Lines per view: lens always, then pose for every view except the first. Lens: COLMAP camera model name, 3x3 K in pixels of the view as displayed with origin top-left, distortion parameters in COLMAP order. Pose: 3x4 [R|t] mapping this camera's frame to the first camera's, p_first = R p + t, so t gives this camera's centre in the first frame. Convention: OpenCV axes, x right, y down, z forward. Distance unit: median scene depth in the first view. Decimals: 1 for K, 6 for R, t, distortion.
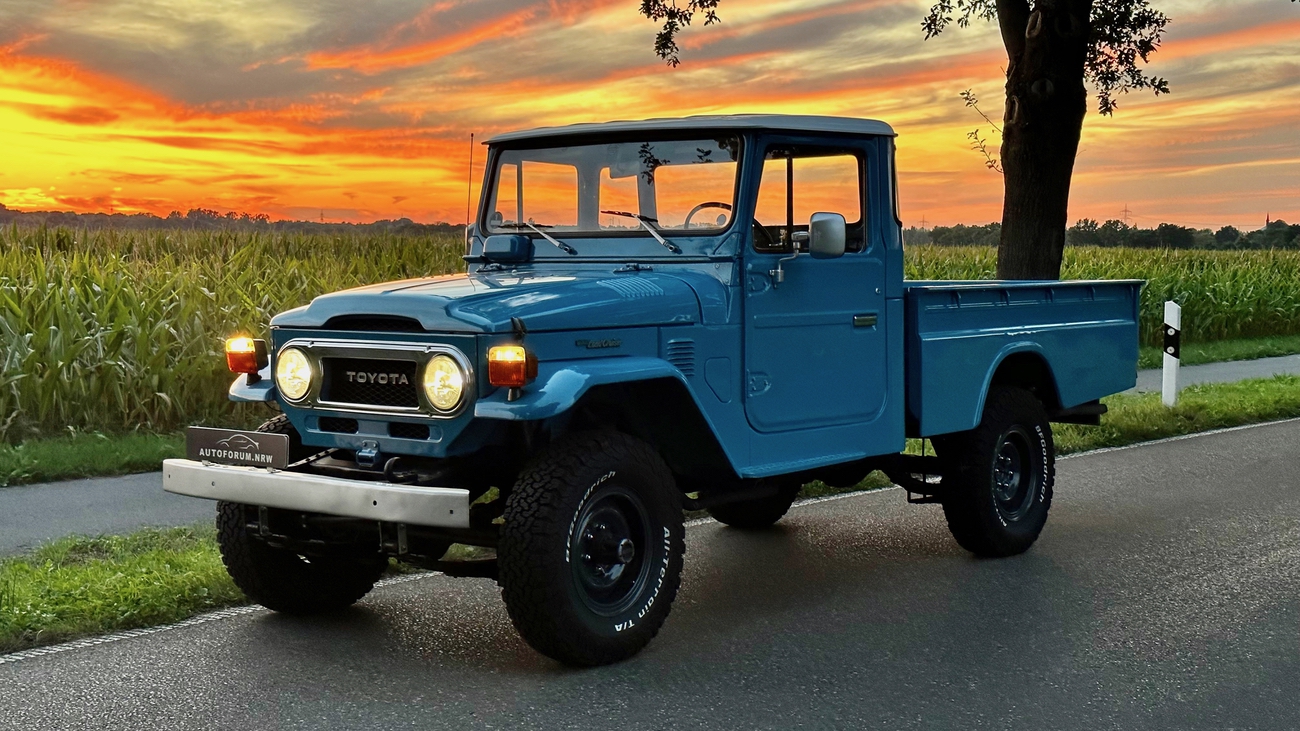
lens RADIAL K [[1801.5, 0, 652.3], [0, 1801.5, 362.1], [0, 0, 1]] dist [0.132250, -0.024769]
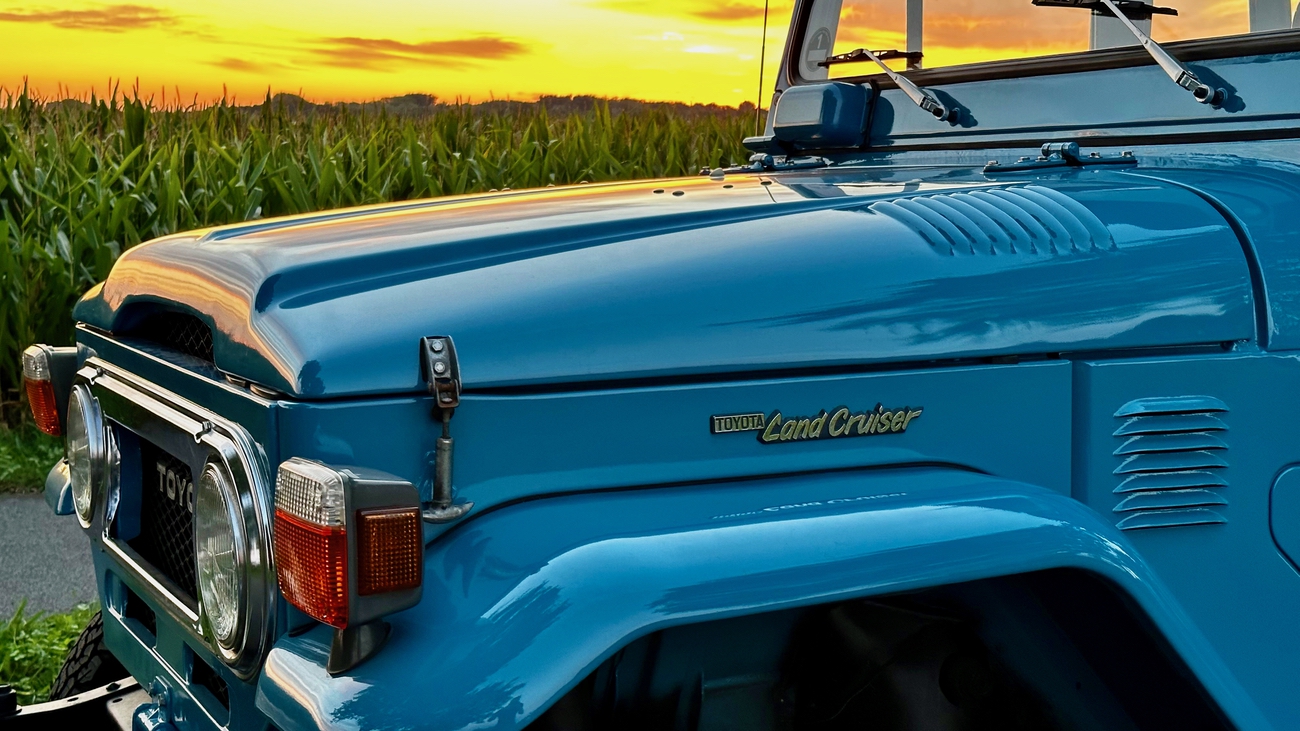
lens RADIAL K [[1801.5, 0, 652.3], [0, 1801.5, 362.1], [0, 0, 1]] dist [0.132250, -0.024769]
pose [[0.904484, 0.036679, -0.424927, 0.064918], [-0.016346, 0.998544, 0.051400, -0.033042], [0.426193, -0.039544, 0.903767, 0.709813]]
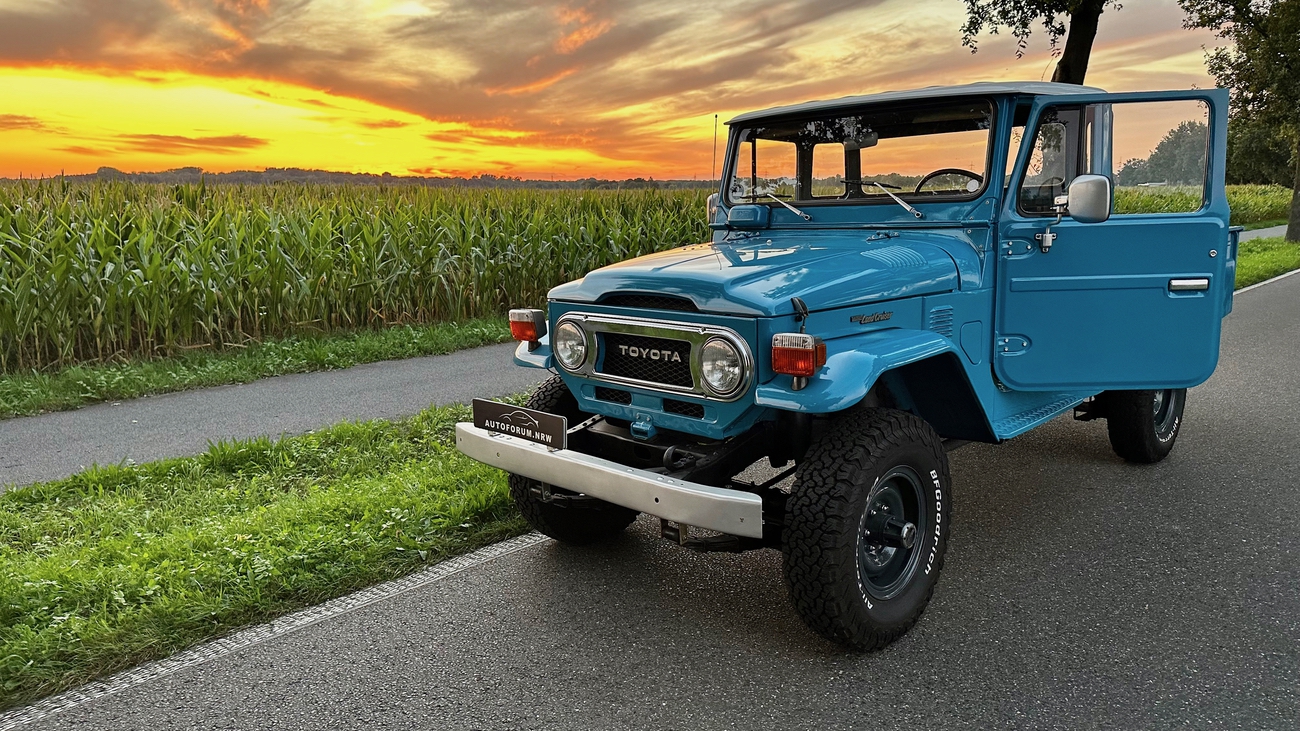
lens RADIAL K [[909.5, 0, 650.0], [0, 909.5, 365.5], [0, 0, 1]] dist [0.097069, -0.104539]
pose [[0.994209, -0.001577, -0.107456, -0.093015], [0.014176, 0.993079, 0.116587, -0.043130], [0.106529, -0.117435, 0.987350, 0.471924]]
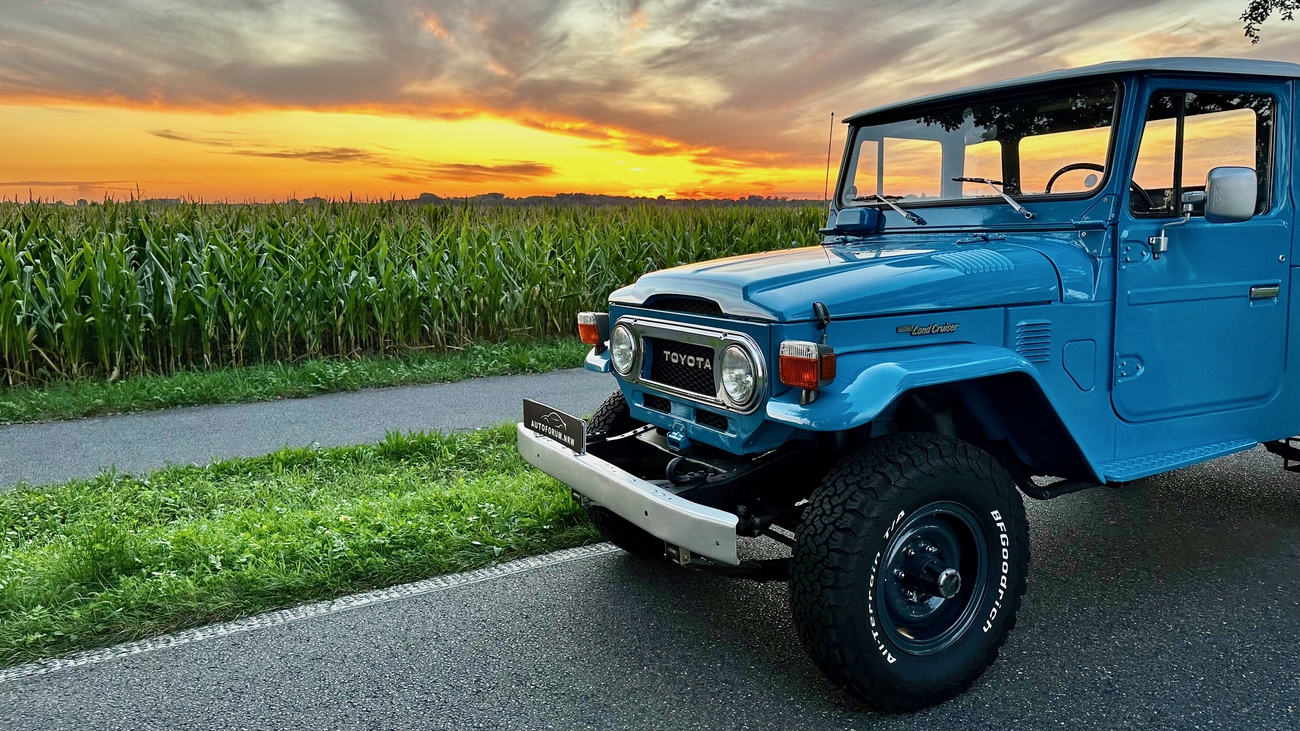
lens RADIAL K [[897.8, 0, 654.7], [0, 897.8, 361.2], [0, 0, 1]] dist [0.108855, -0.148827]
pose [[0.924472, 0.036564, -0.379491, 0.014464], [-0.002514, 0.995953, 0.089835, -0.032696], [0.381241, -0.082096, 0.920823, 0.530234]]
